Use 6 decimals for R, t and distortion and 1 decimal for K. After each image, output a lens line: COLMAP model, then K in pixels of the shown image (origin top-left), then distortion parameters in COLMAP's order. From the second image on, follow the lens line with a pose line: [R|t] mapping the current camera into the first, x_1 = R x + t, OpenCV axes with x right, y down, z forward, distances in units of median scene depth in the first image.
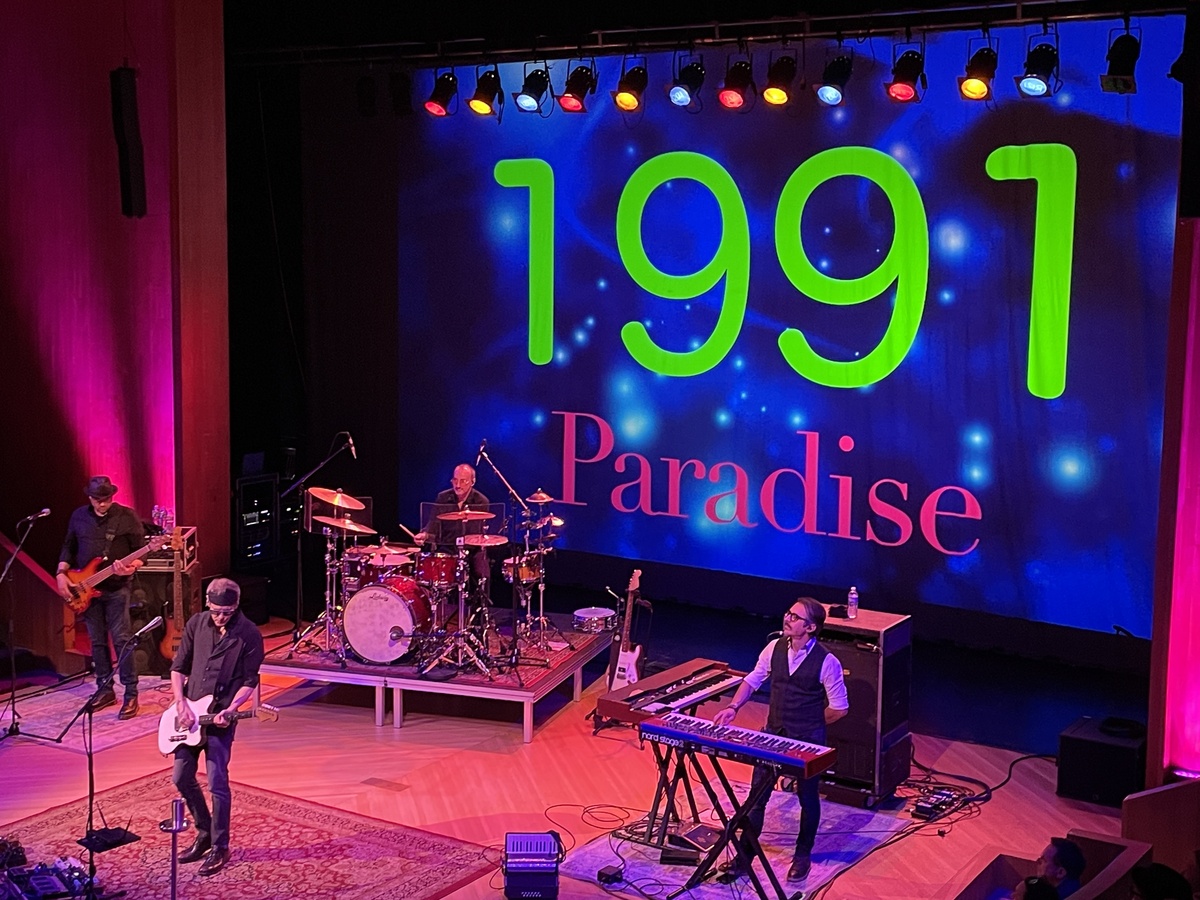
lens RADIAL K [[1604.6, 0, 611.5], [0, 1604.6, 429.3], [0, 0, 1]] dist [0.114397, 0.000000]
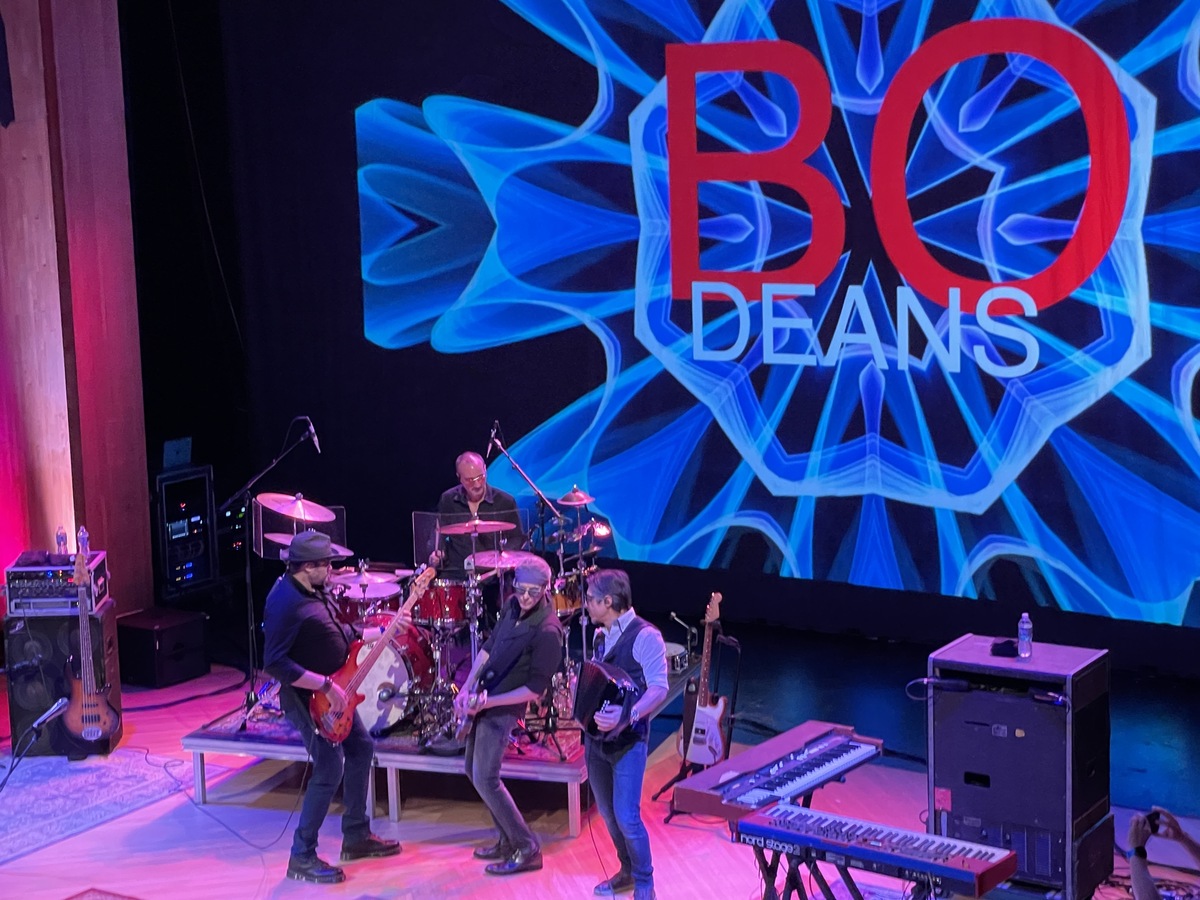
lens RADIAL K [[2161.2, 0, 585.0], [0, 2161.2, 468.1], [0, 0, 1]] dist [0.151738, 0.000000]
pose [[0.998757, -0.038877, -0.031187, -0.010107], [0.040364, 0.998004, 0.048575, -0.017838], [0.029237, -0.049774, 0.998332, 0.032451]]
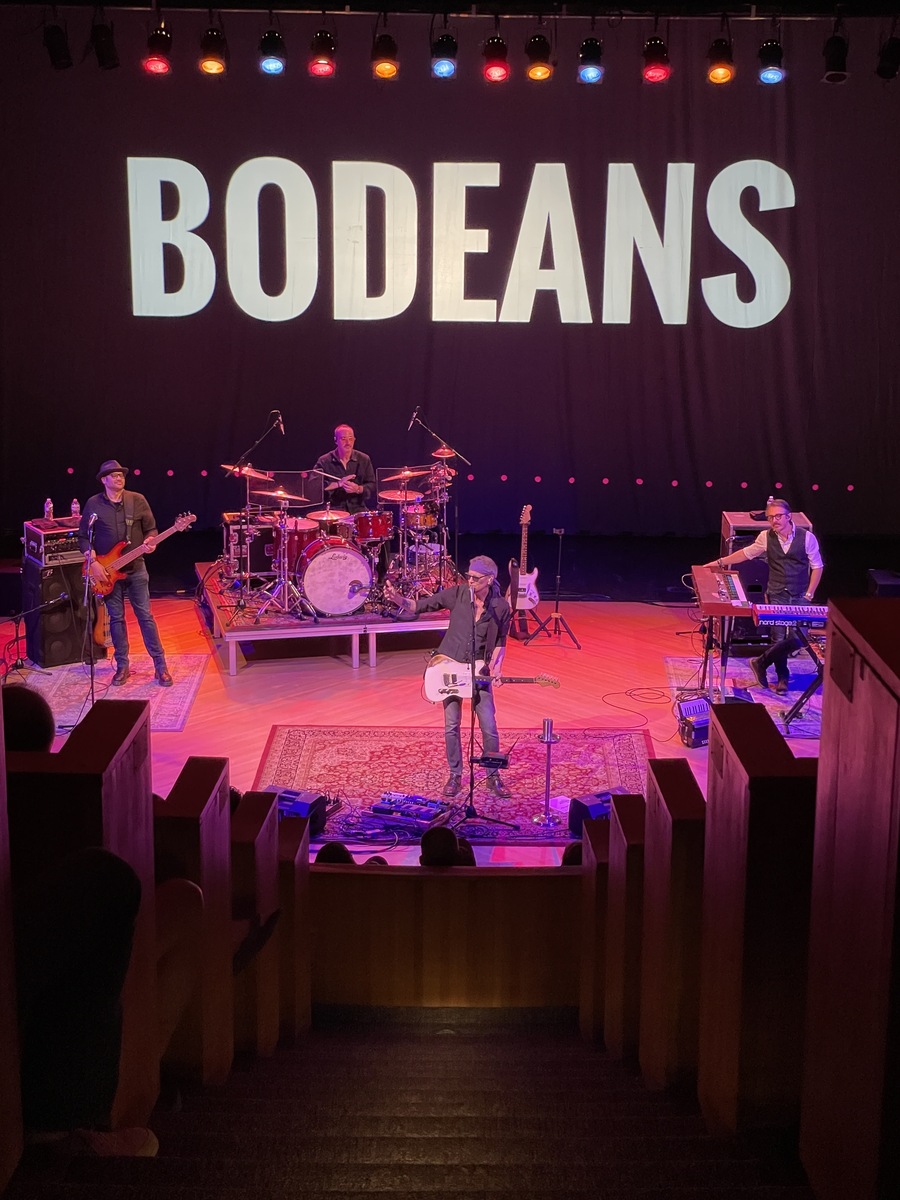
lens RADIAL K [[1900.3, 0, 447.0], [0, 1900.3, 608.9], [0, 0, 1]] dist [0.115985, 0.000000]
pose [[0.848422, -0.148906, 0.507944, -0.753936], [0.062372, 0.981054, 0.183421, -0.097244], [-0.525633, -0.123937, 0.841635, -0.152024]]
